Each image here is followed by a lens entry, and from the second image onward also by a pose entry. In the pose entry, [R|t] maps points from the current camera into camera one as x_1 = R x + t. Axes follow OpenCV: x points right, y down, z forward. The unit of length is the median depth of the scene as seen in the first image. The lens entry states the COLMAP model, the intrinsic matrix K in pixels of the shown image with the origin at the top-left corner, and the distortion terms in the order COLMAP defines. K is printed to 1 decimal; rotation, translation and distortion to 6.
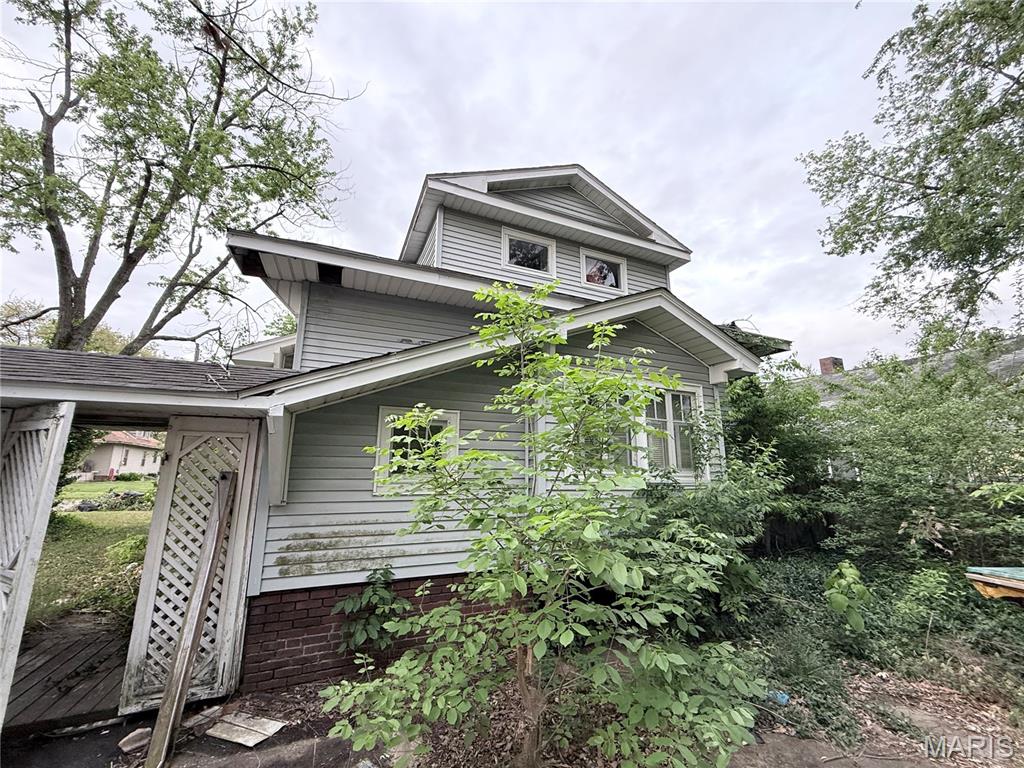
lens RADIAL K [[408.0, 0, 515.9], [0, 408.0, 383.6], [0, 0, 1]] dist [-0.003381, -0.000168]
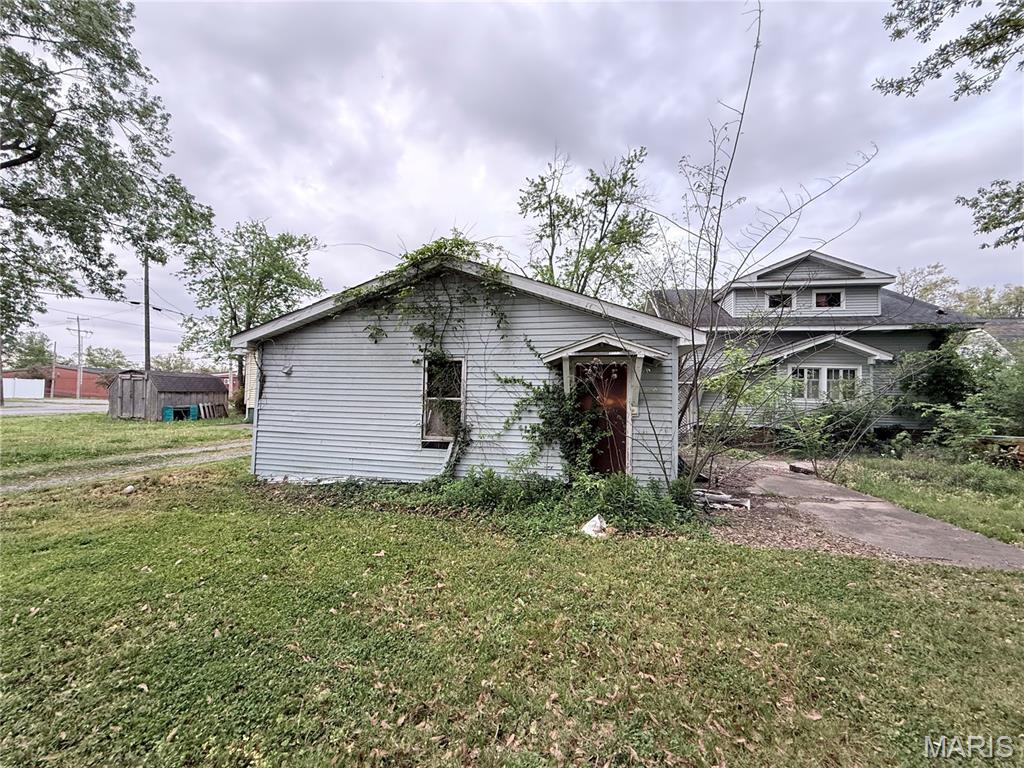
lens RADIAL K [[408.0, 0, 509.3], [0, 408.0, 389.2], [0, 0, 1]] dist [-0.003381, -0.000168]
pose [[0.817721, -0.002663, -0.575609, 0.087023], [0.109191, 0.982550, 0.150573, -0.323567], [0.565164, -0.185978, 0.803742, -1.568678]]
